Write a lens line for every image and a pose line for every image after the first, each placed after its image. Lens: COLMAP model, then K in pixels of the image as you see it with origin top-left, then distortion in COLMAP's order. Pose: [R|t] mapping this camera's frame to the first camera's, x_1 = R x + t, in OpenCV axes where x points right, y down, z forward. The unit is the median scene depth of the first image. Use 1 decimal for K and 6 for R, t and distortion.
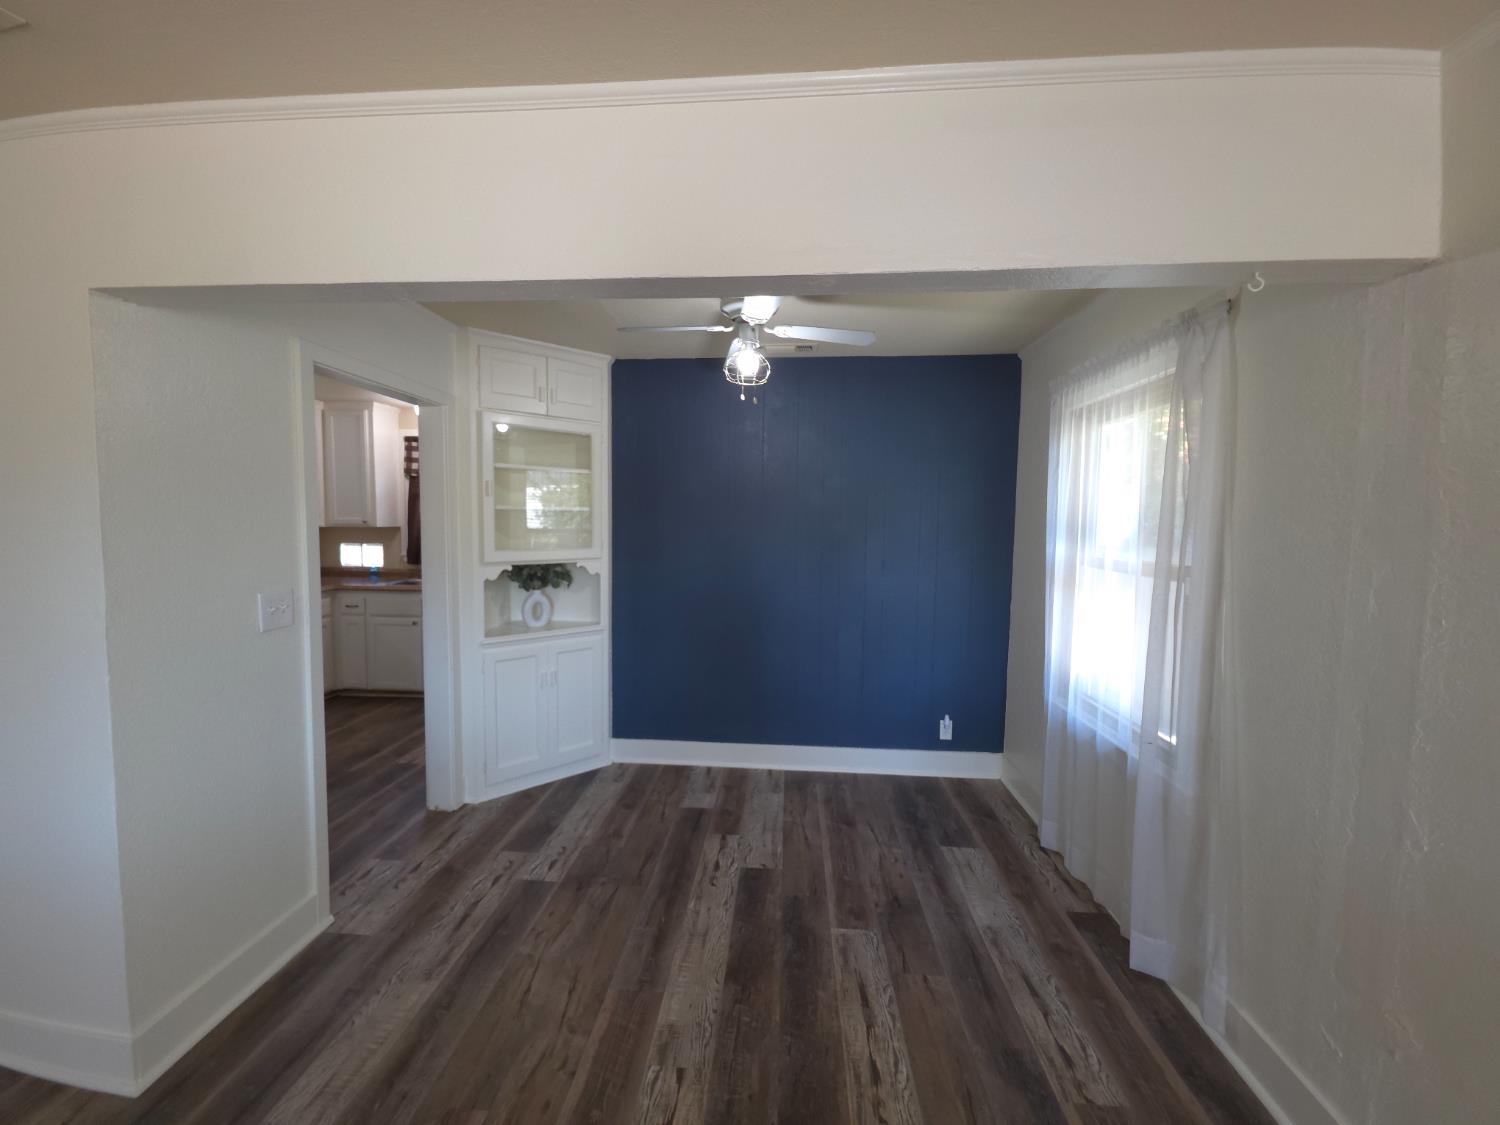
lens RADIAL K [[596.4, 0, 744.3], [0, 596.4, 558.8], [0, 0, 1]] dist [0.009692, -0.006571]
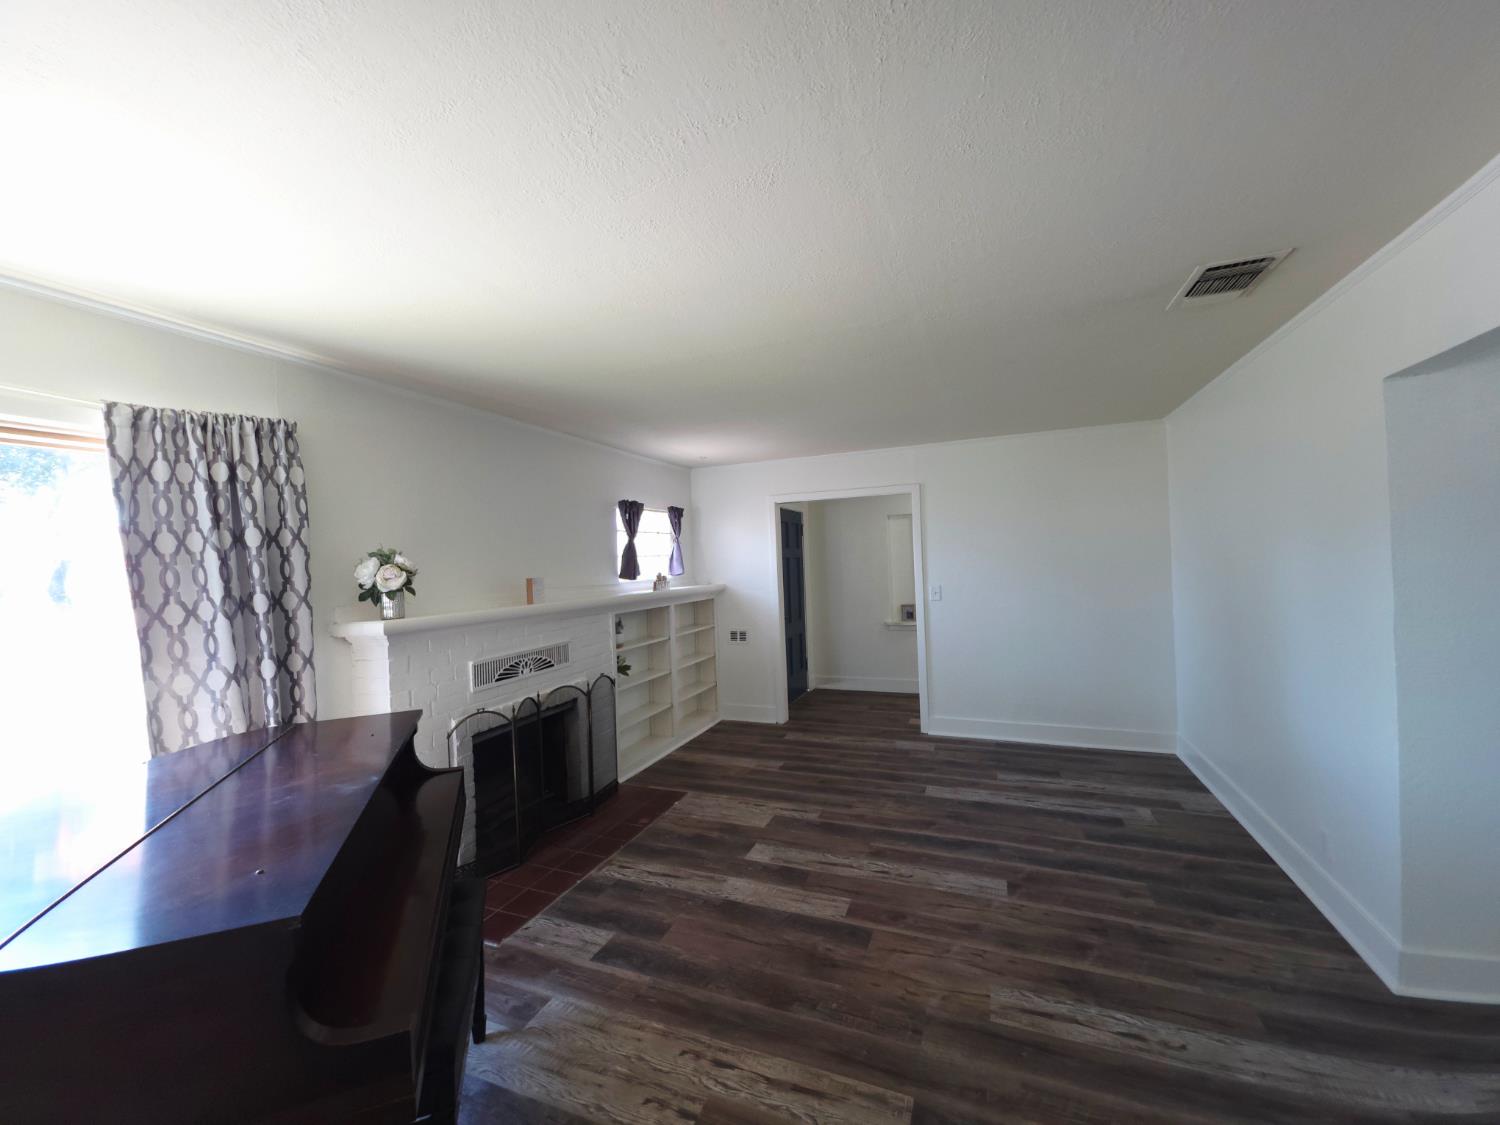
lens RADIAL K [[596.4, 0, 744.2], [0, 596.4, 556.3], [0, 0, 1]] dist [0.009692, -0.006571]
pose [[-0.312268, -0.009222, -0.949949, 0.450374], [-0.032670, 0.999466, 0.001036, 0.004995], [0.949432, 0.031359, -0.312402, 0.021749]]
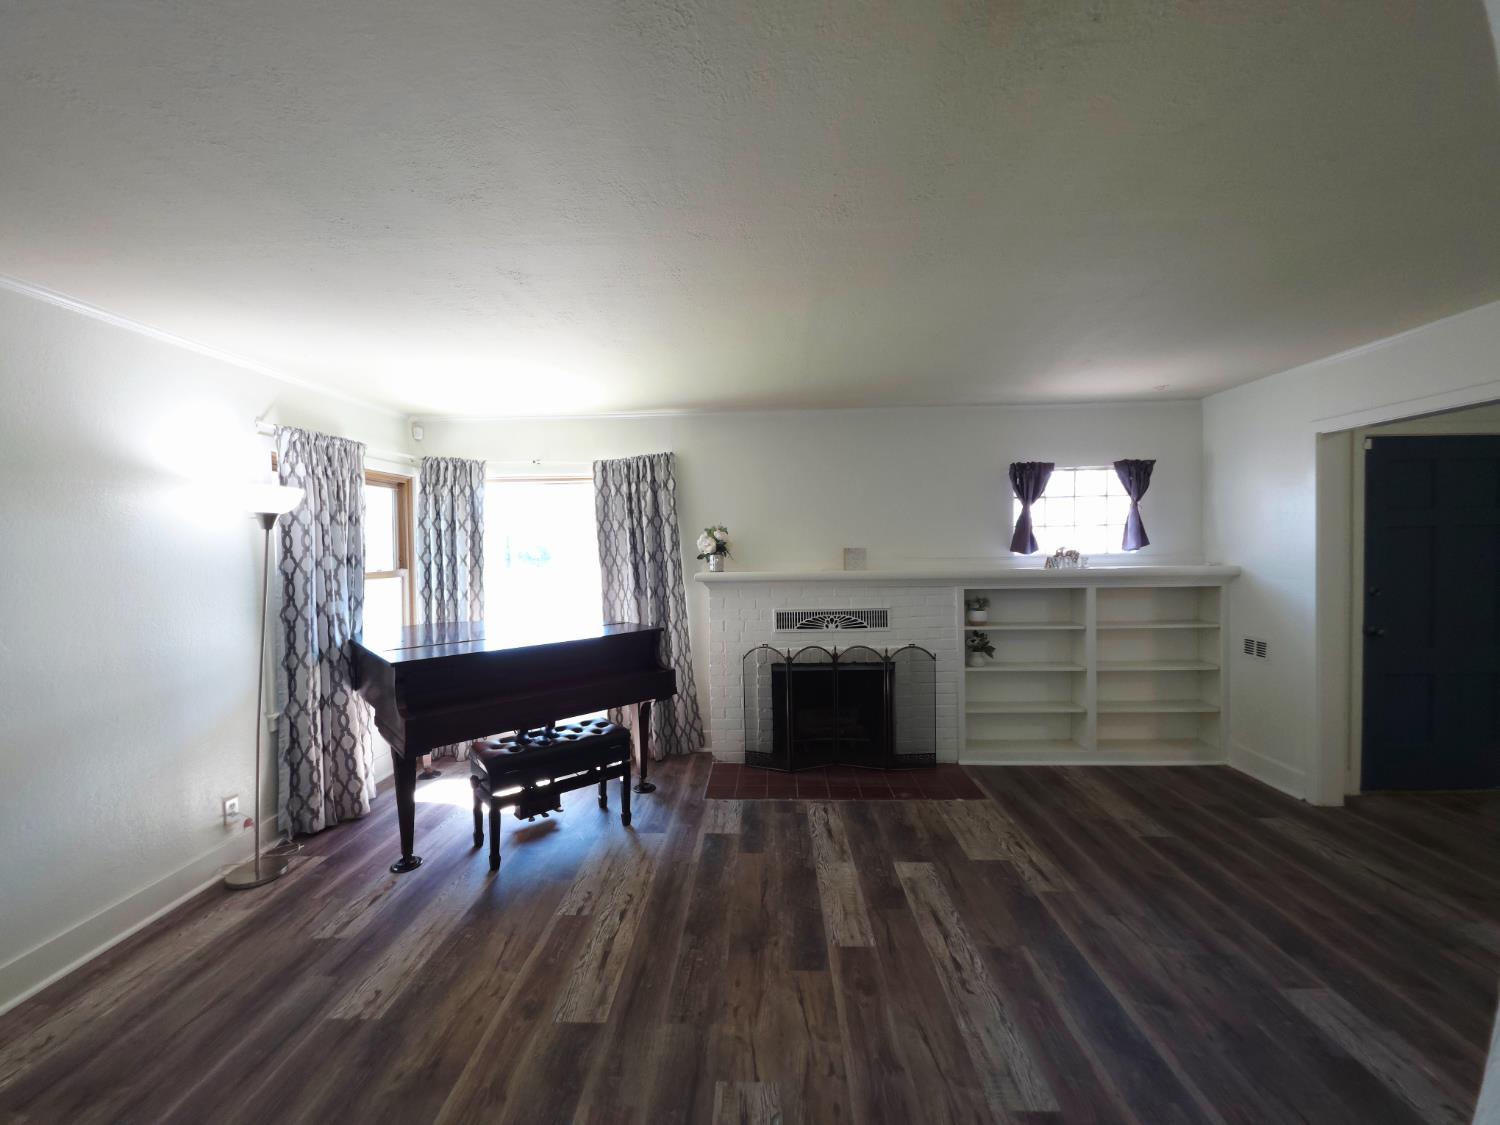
lens RADIAL K [[596.4, 0, 744.7], [0, 596.4, 556.1], [0, 0, 1]] dist [0.009692, -0.006571]
pose [[-0.999407, 0.005564, -0.033992, -0.524465], [0.002453, 0.995857, 0.090898, -0.060909], [0.034357, 0.090760, -0.995280, 0.817573]]
